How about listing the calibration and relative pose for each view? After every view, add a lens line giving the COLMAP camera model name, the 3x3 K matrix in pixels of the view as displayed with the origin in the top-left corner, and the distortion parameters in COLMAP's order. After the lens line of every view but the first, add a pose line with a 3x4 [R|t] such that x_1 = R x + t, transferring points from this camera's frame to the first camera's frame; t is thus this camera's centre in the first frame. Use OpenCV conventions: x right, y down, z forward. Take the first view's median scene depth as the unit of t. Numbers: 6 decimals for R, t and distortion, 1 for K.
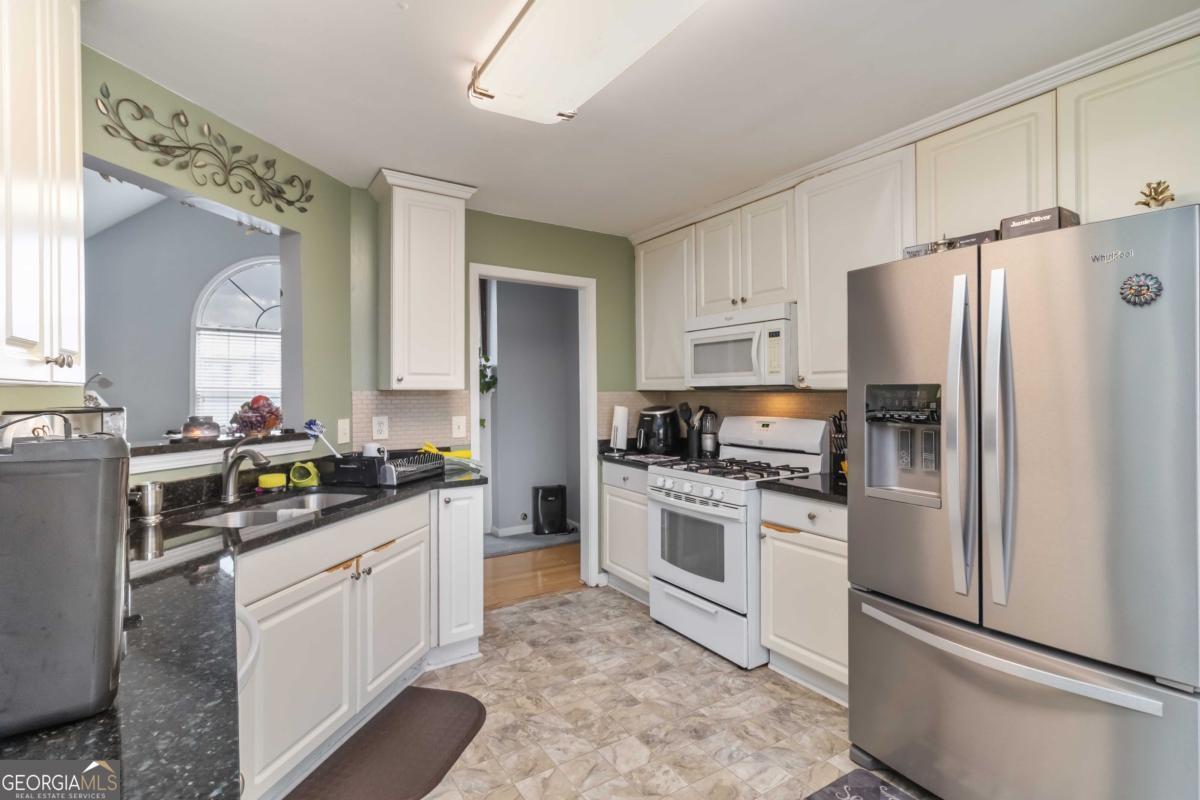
lens RADIAL K [[574.8, 0, 599.2], [0, 574.8, 392.5], [0, 0, 1]] dist [0.001387, -0.000278]
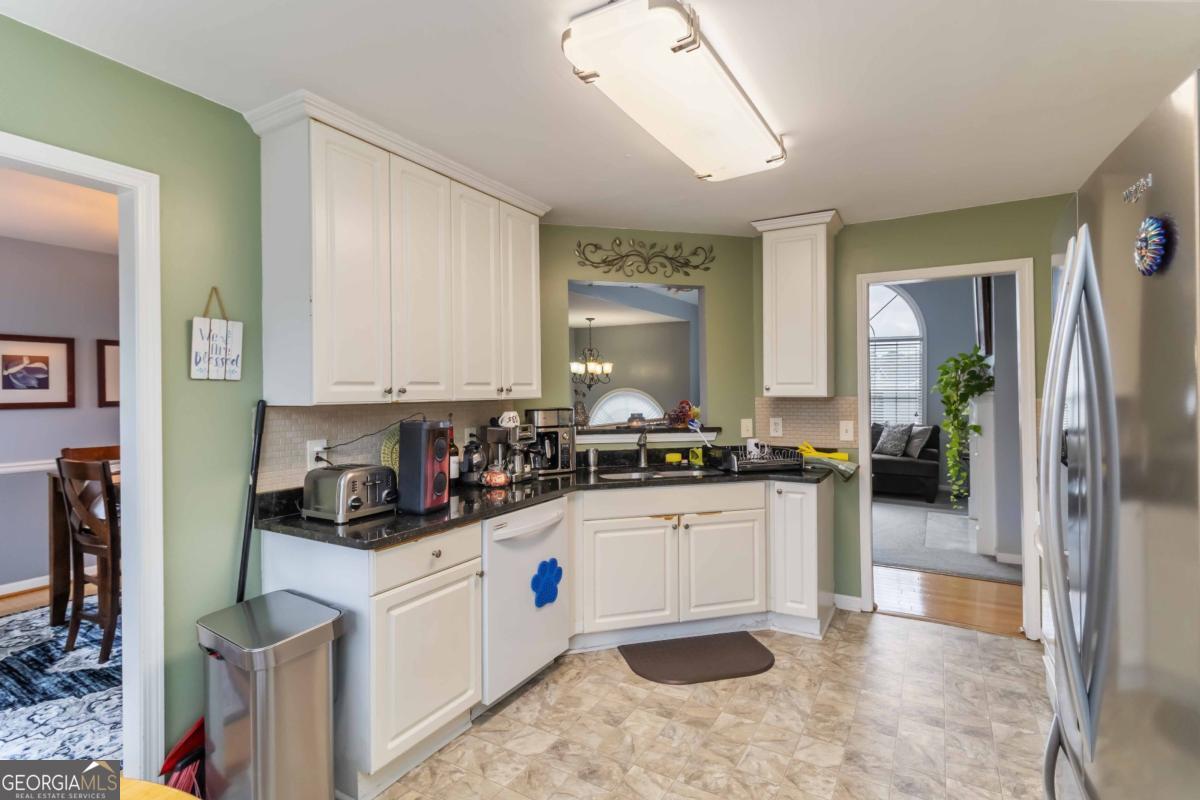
lens RADIAL K [[574.8, 0, 606.7], [0, 574.8, 392.6], [0, 0, 1]] dist [0.001387, -0.000278]
pose [[0.443390, 0.000090, -0.896329, 0.696247], [0.006478, 0.999974, 0.003305, -0.023891], [0.896305, -0.007272, 0.443378, 0.170982]]
